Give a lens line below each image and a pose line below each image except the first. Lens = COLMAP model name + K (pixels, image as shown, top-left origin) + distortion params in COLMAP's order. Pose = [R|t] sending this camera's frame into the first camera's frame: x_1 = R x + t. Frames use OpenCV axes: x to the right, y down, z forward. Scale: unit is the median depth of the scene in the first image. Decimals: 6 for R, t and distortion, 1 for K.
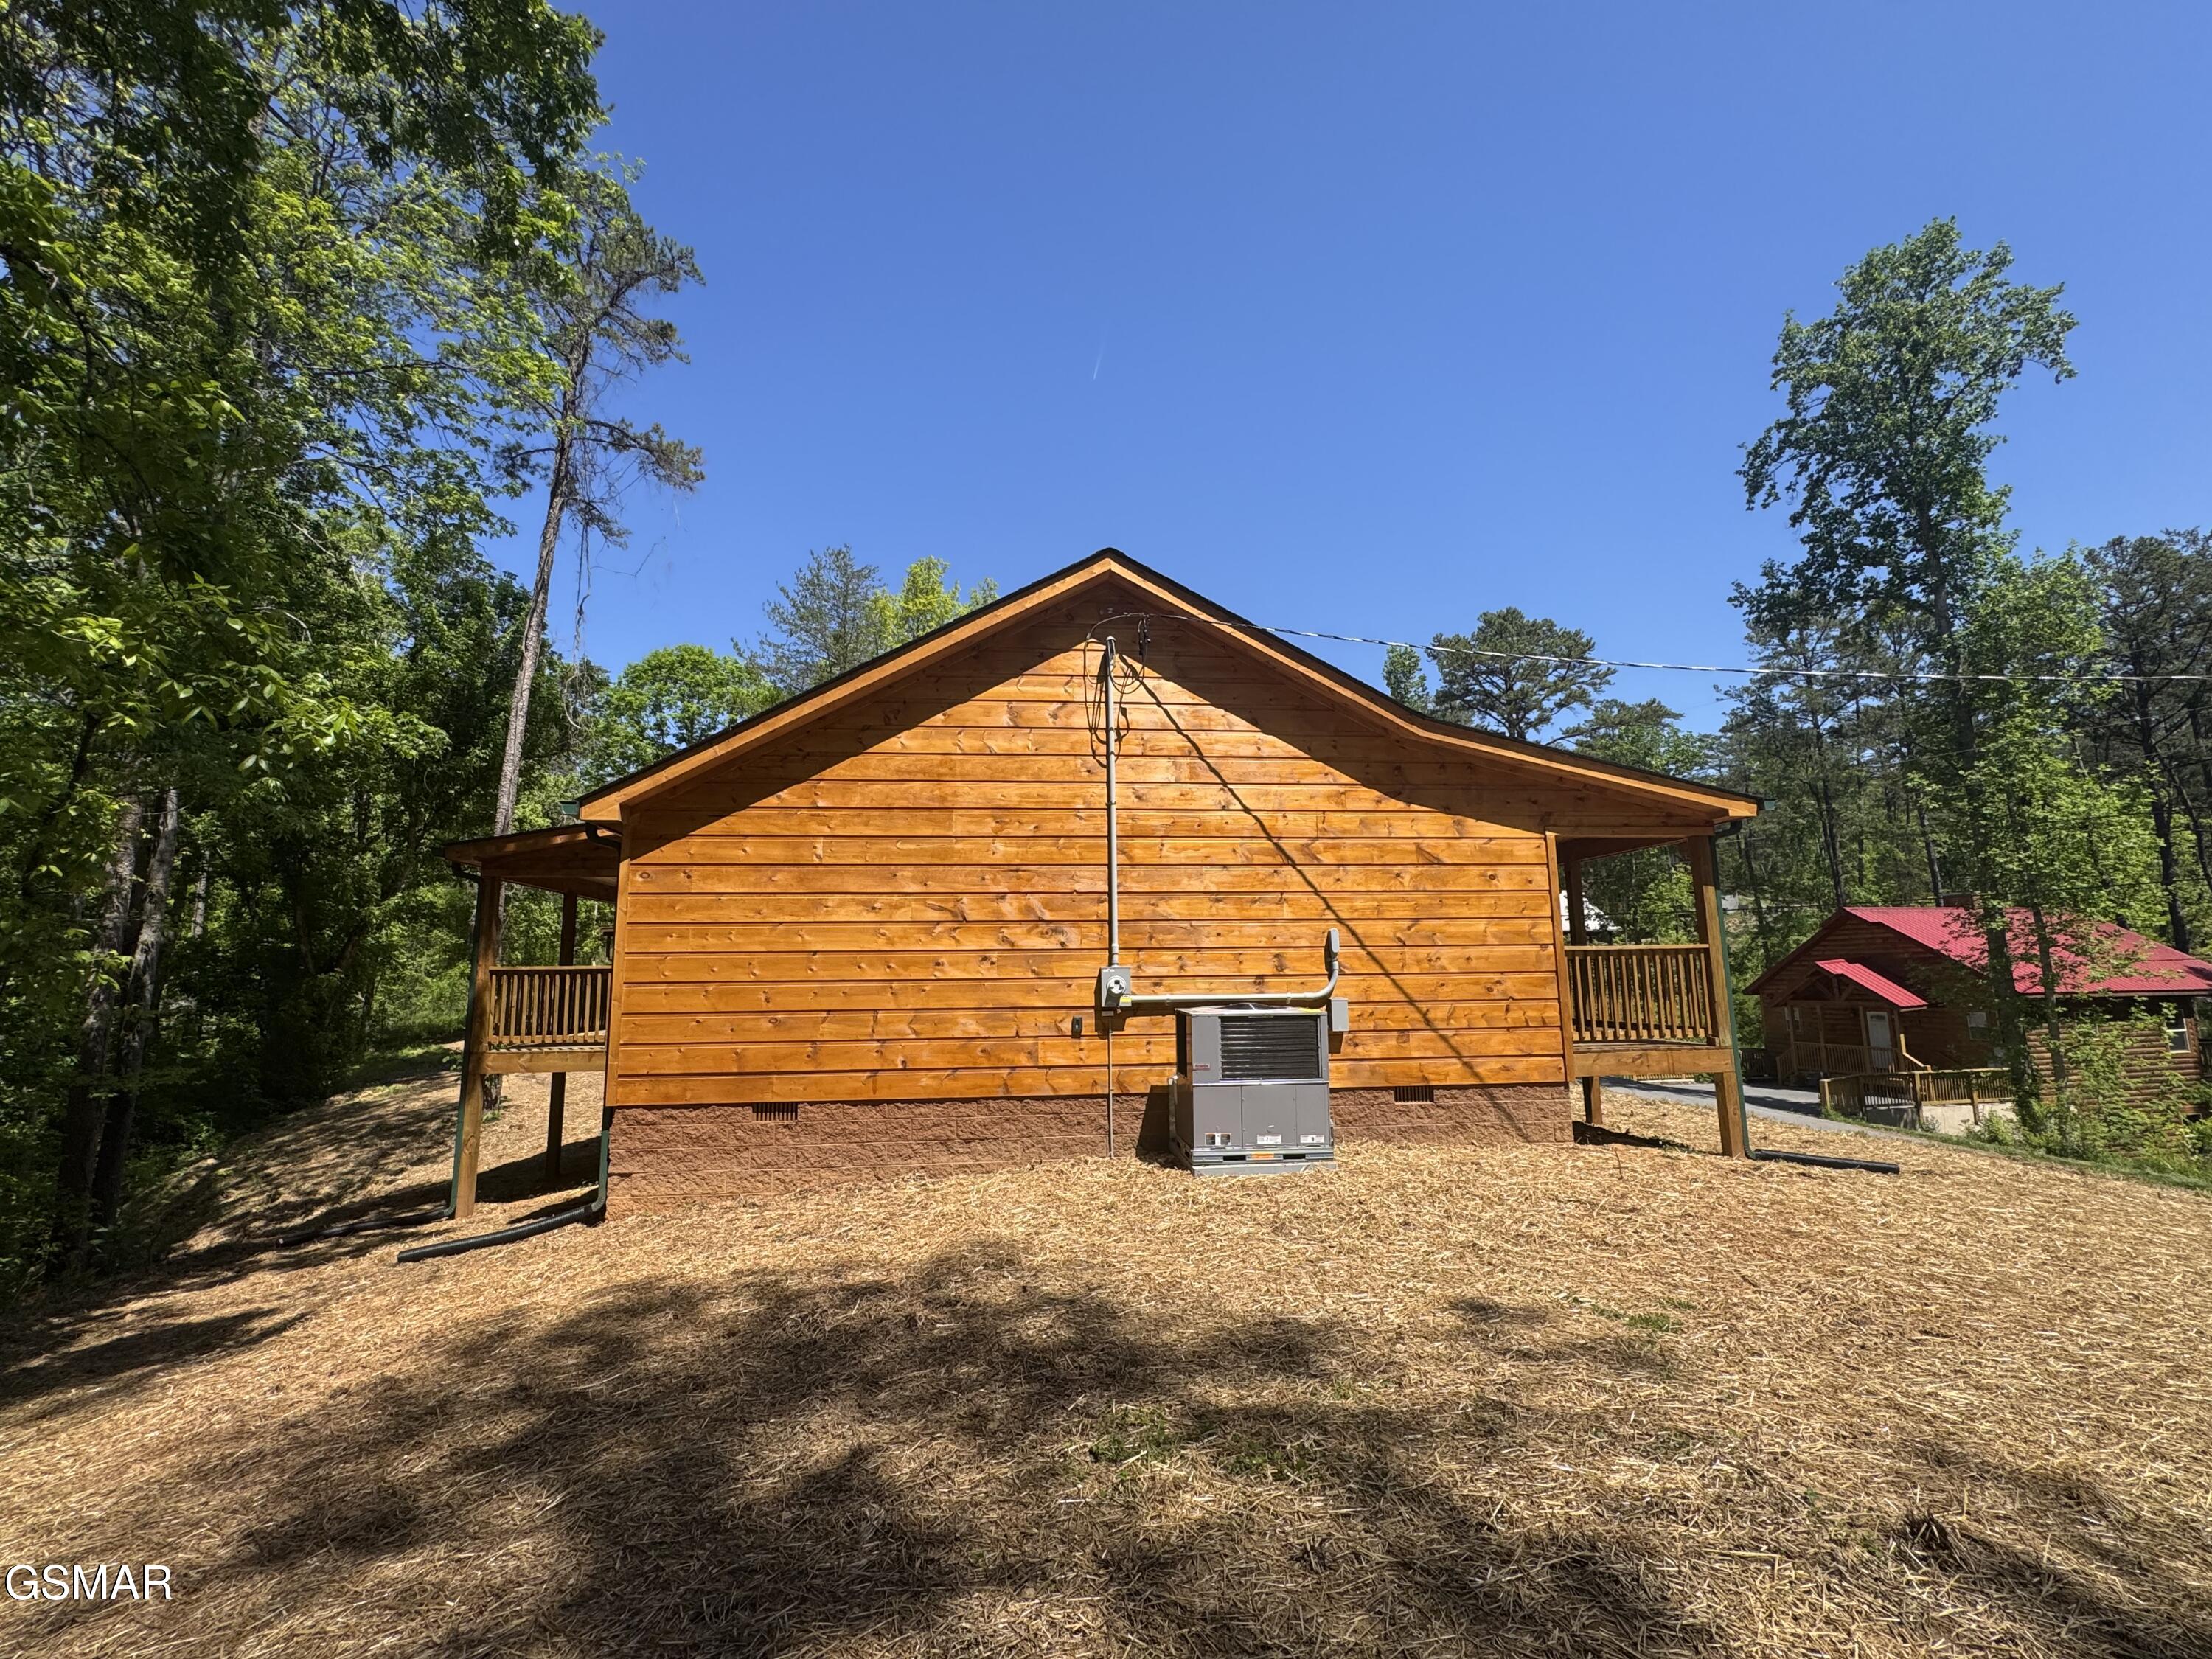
lens RADIAL K [[943.3, 0, 1104.6], [0, 943.3, 827.2], [0, 0, 1]] dist [-0.002625, -0.000392]
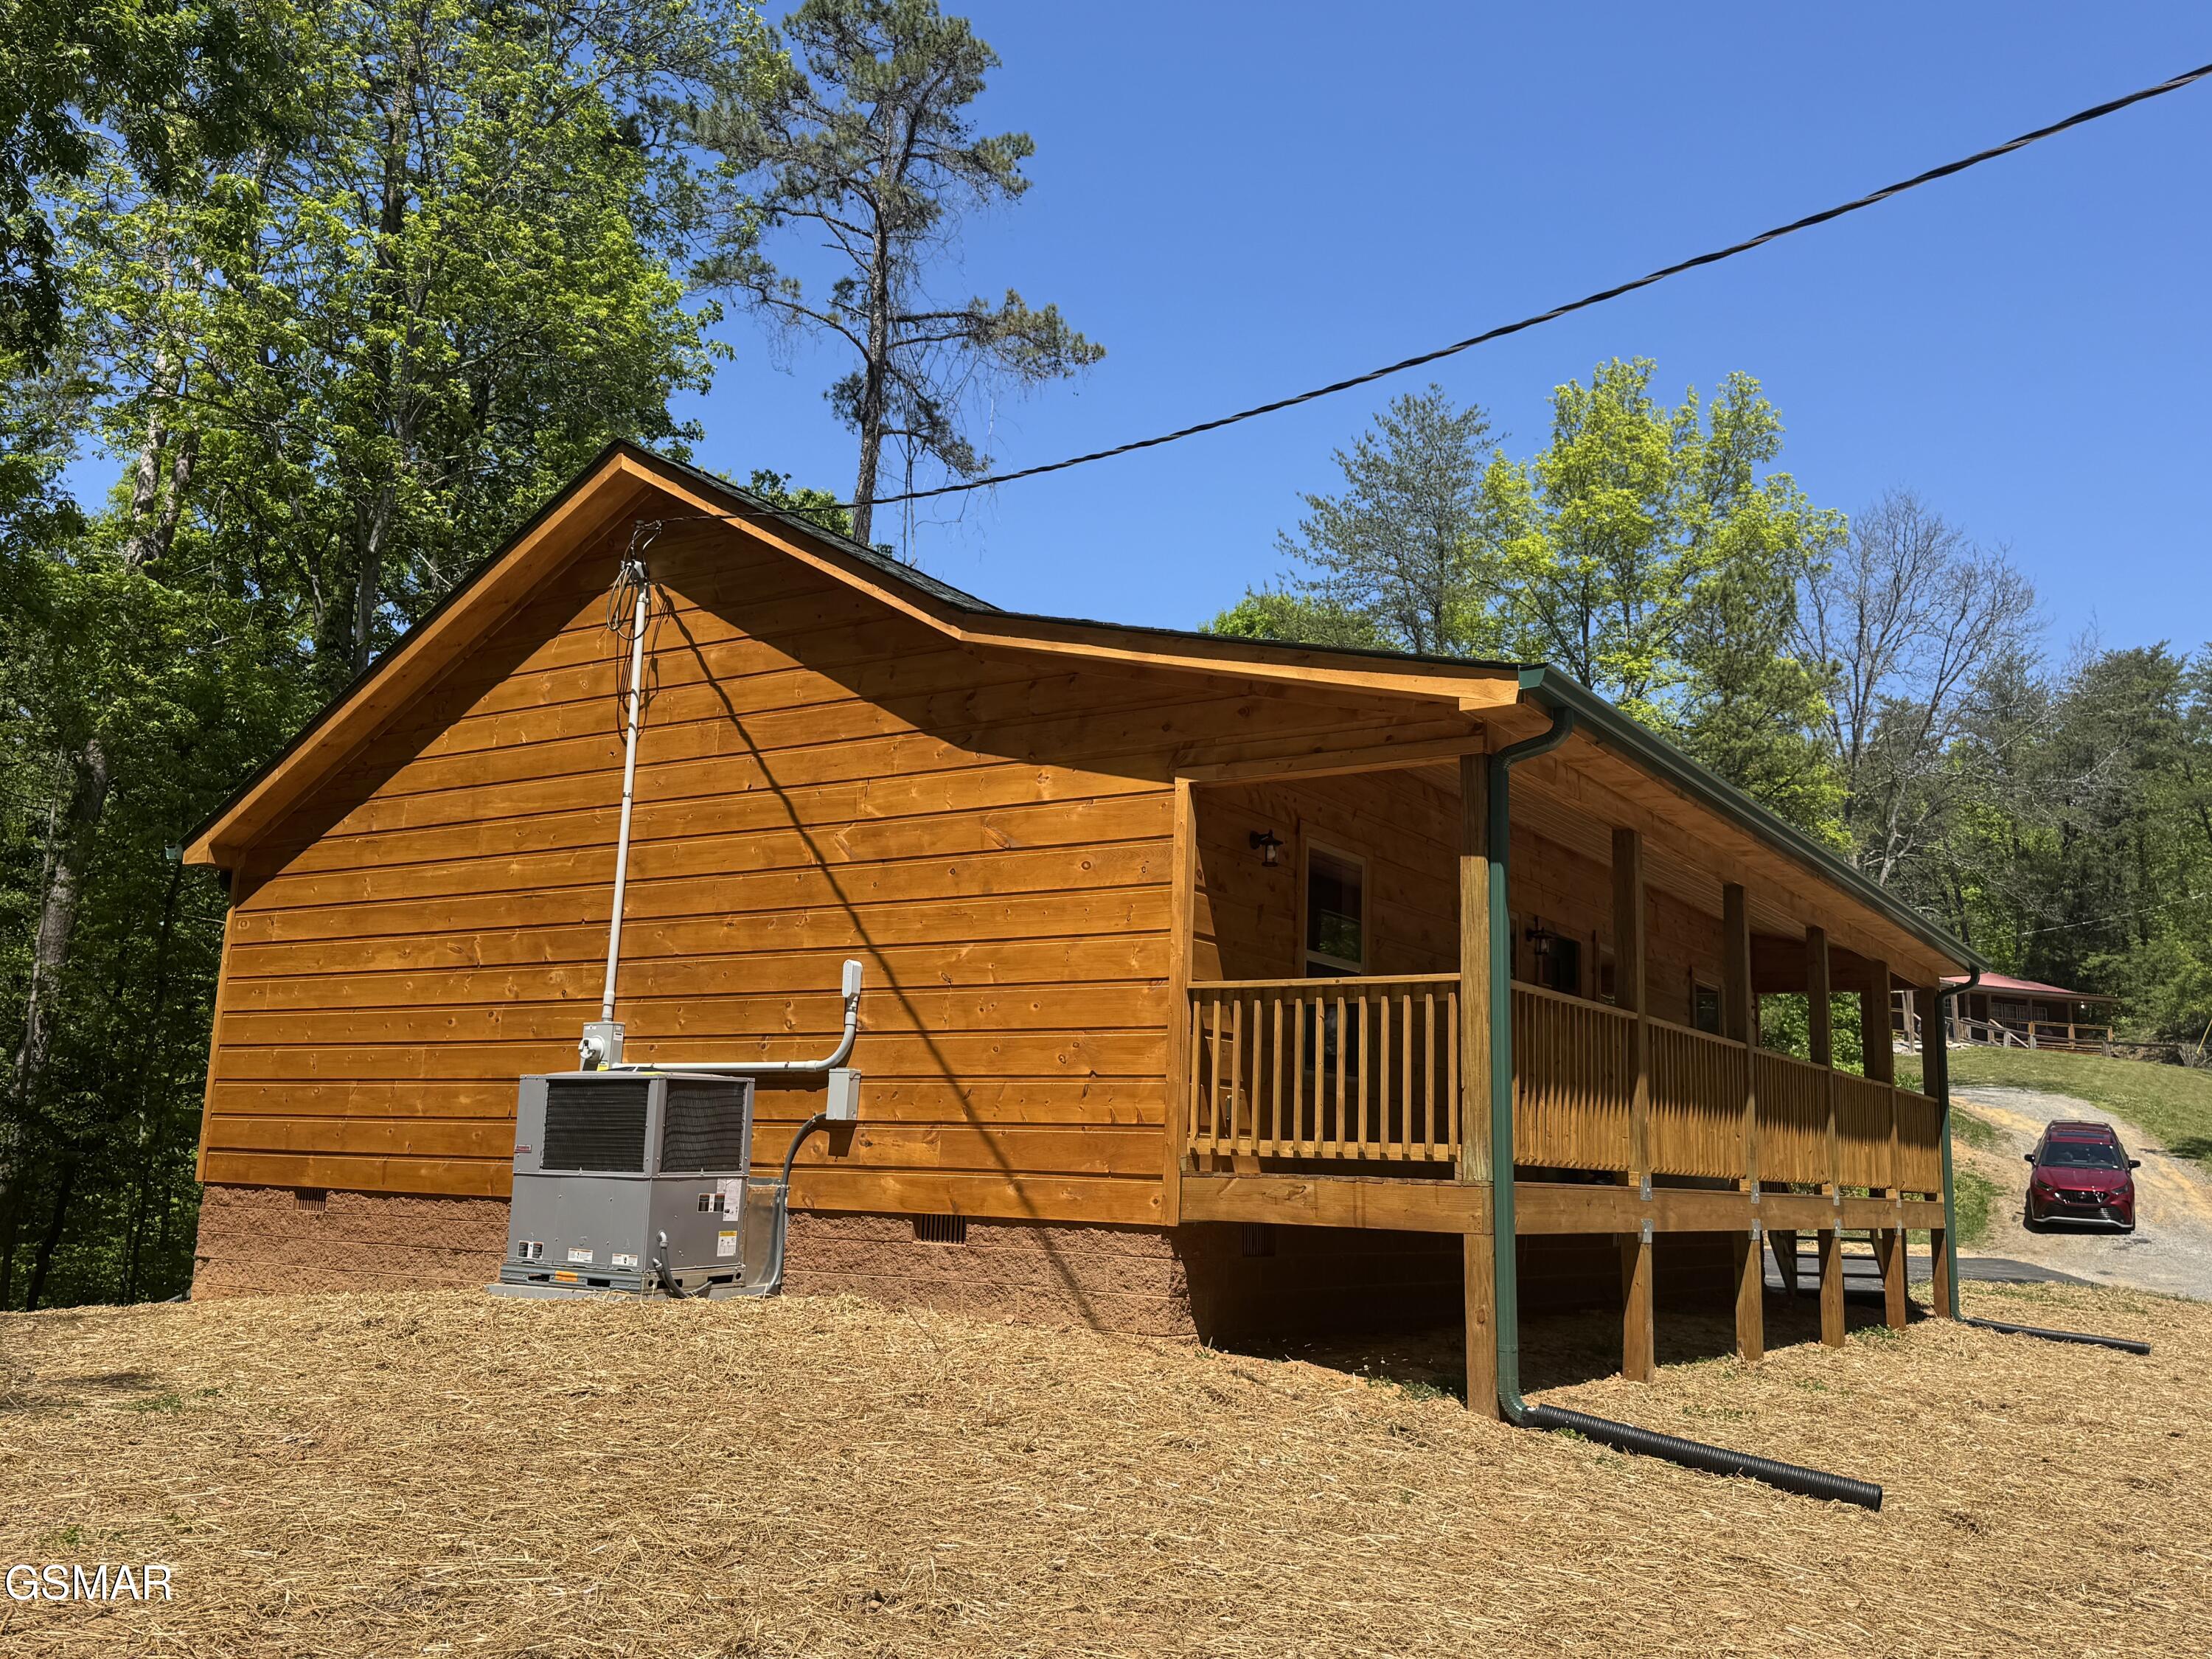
lens RADIAL K [[1724.4, 0, 1106.0], [0, 1724.4, 829.5], [0, 0, 1]] dist [0.127346, -0.248806]
pose [[0.799426, -0.076575, -0.595864, 1.094485], [0.055942, 0.997022, -0.053074, 0.091603], [0.598154, 0.009095, 0.801330, 0.165187]]
